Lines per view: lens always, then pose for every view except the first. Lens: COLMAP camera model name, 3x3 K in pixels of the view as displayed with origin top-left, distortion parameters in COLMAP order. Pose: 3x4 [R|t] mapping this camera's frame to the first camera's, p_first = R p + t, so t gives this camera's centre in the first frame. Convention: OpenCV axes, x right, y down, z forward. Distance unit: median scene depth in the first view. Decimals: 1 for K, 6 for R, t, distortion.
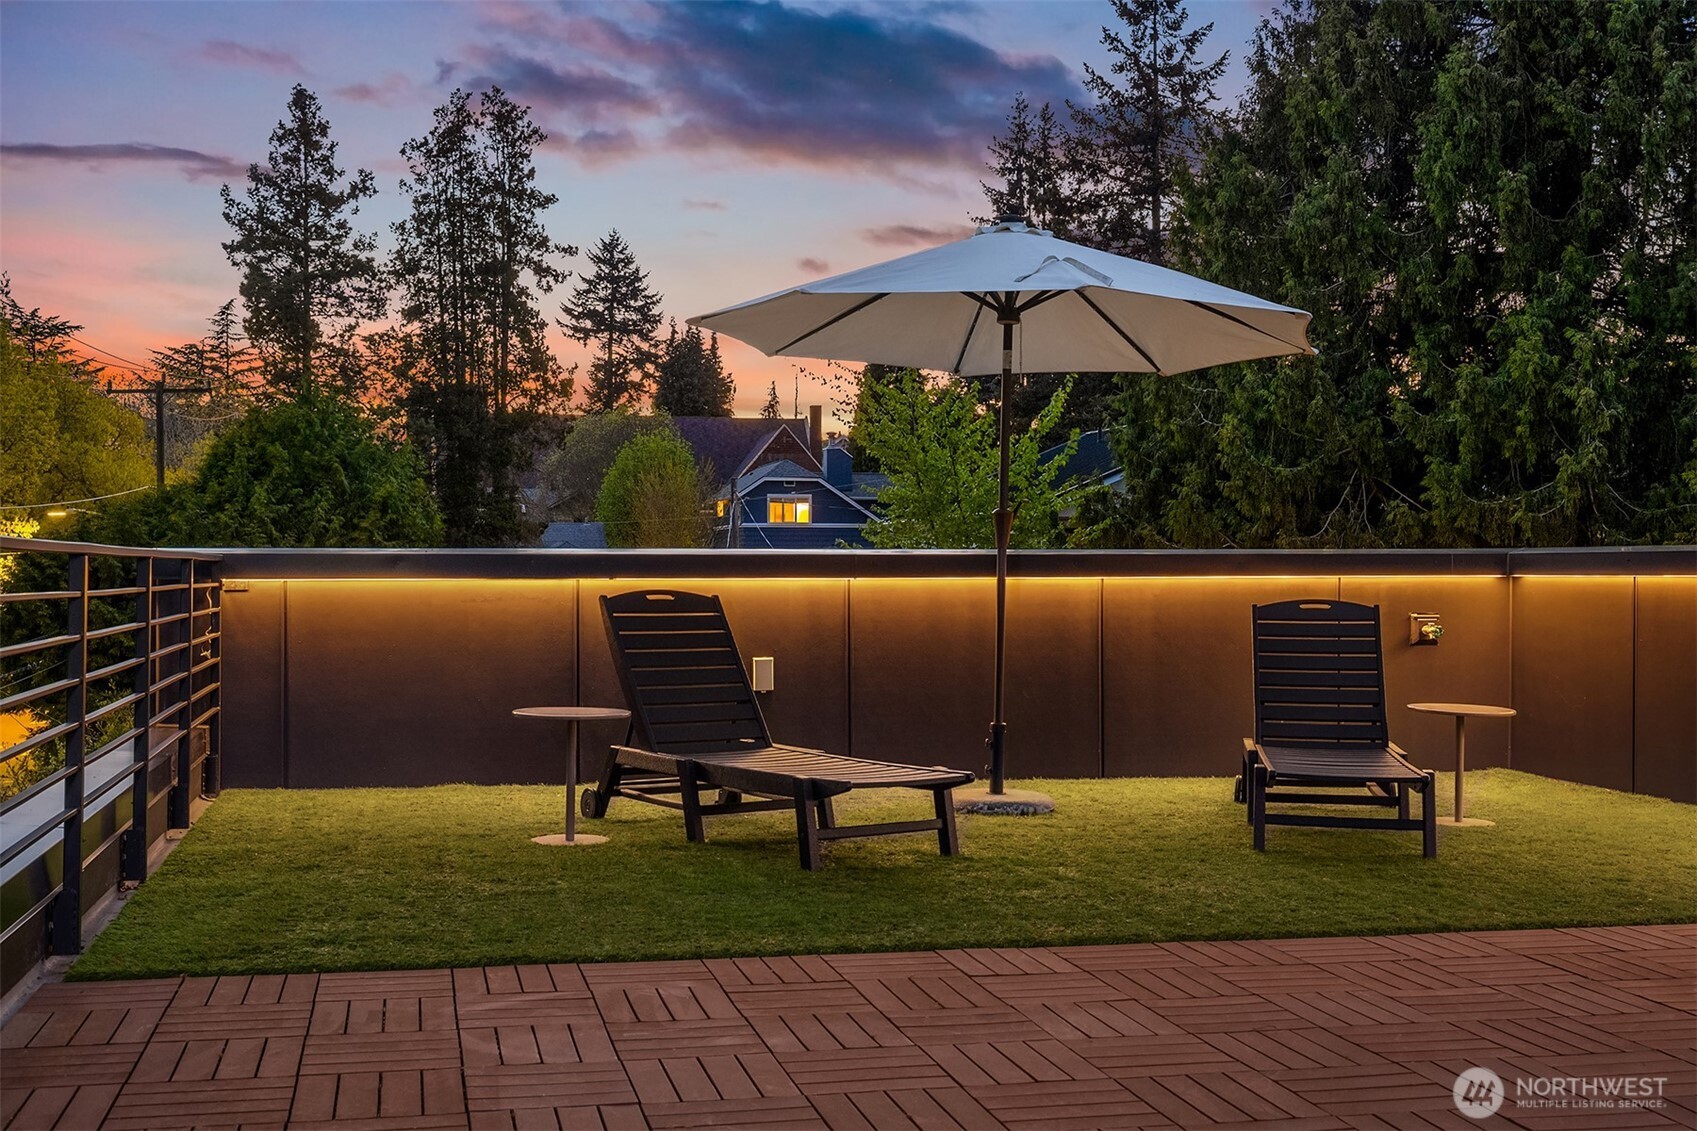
lens RADIAL K [[1932.1, 0, 848.5], [0, 1932.1, 565.5], [0, 0, 1]] dist [0.009501, 0.013534]
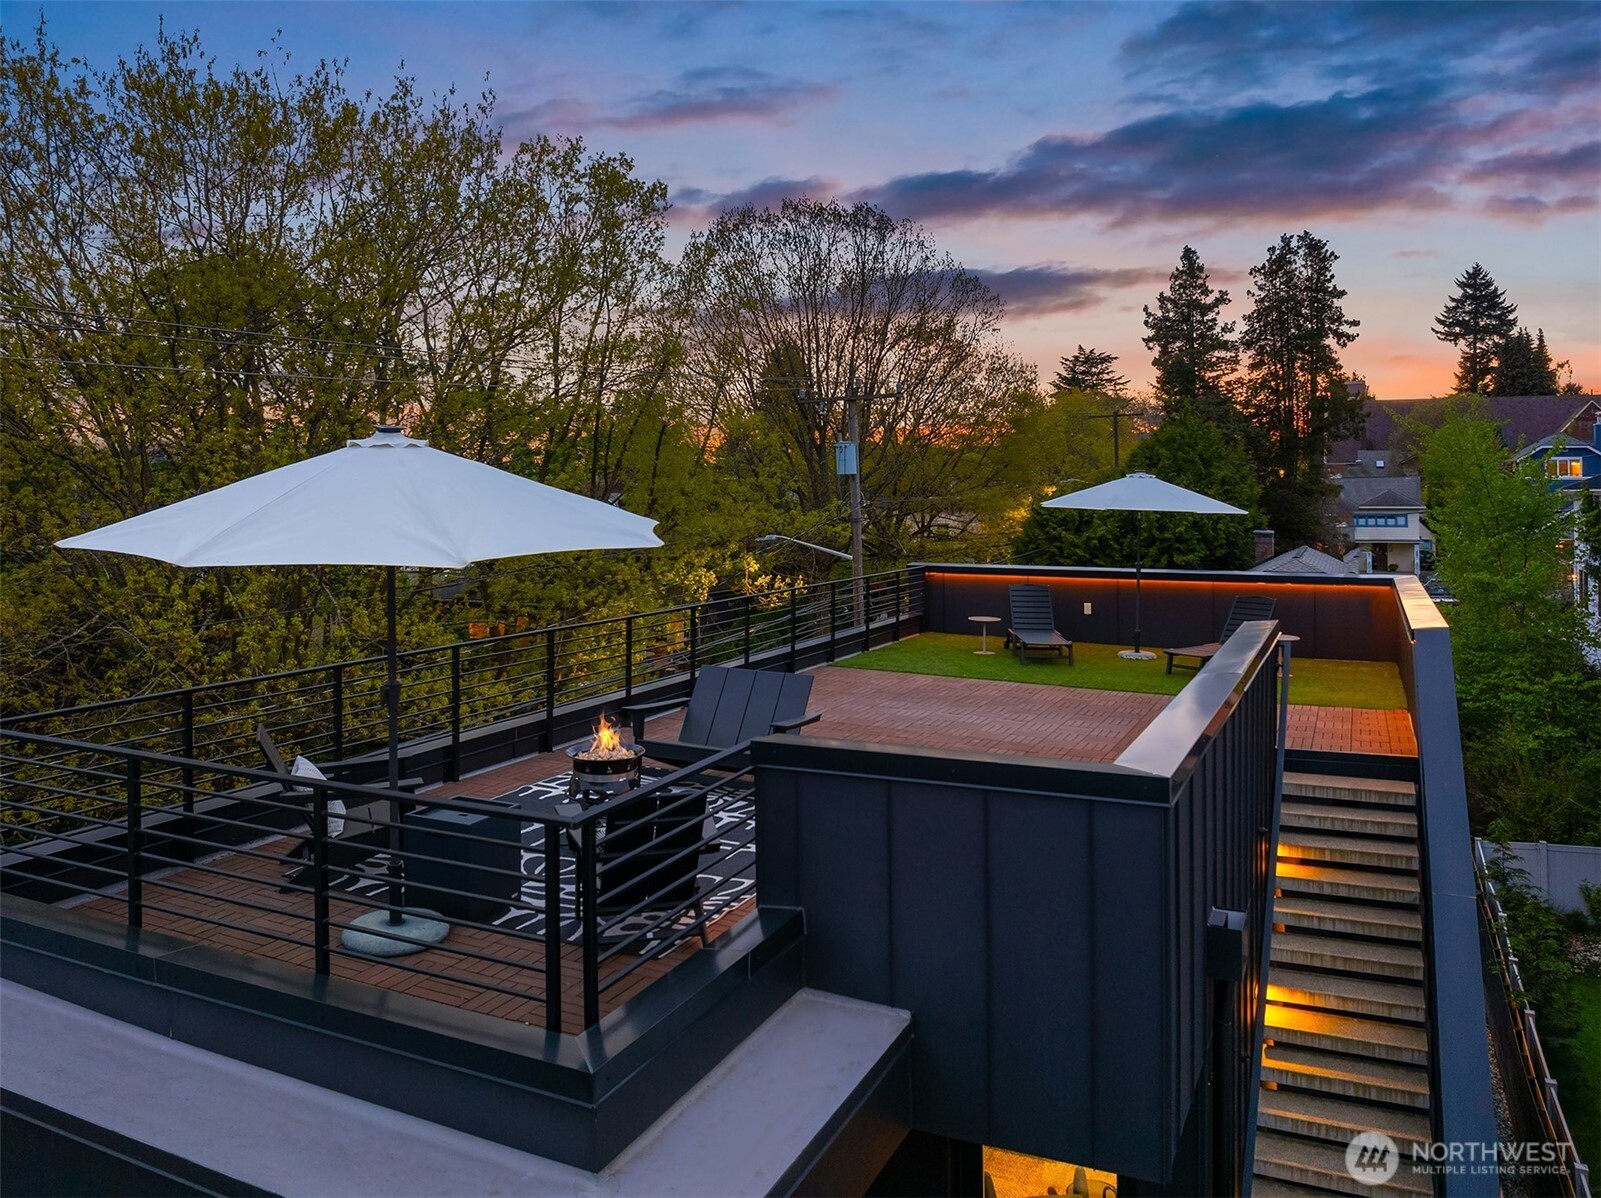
lens RADIAL K [[1244.9, 0, 800.5], [0, 1244.9, 599.0], [0, 0, 1]] dist [-0.016315, 0.008962]
pose [[0.799298, 0.061780, -0.597751, 0.127629], [-0.007566, 0.995657, 0.092788, -0.023479], [0.600887, -0.069642, 0.796294, -0.145761]]
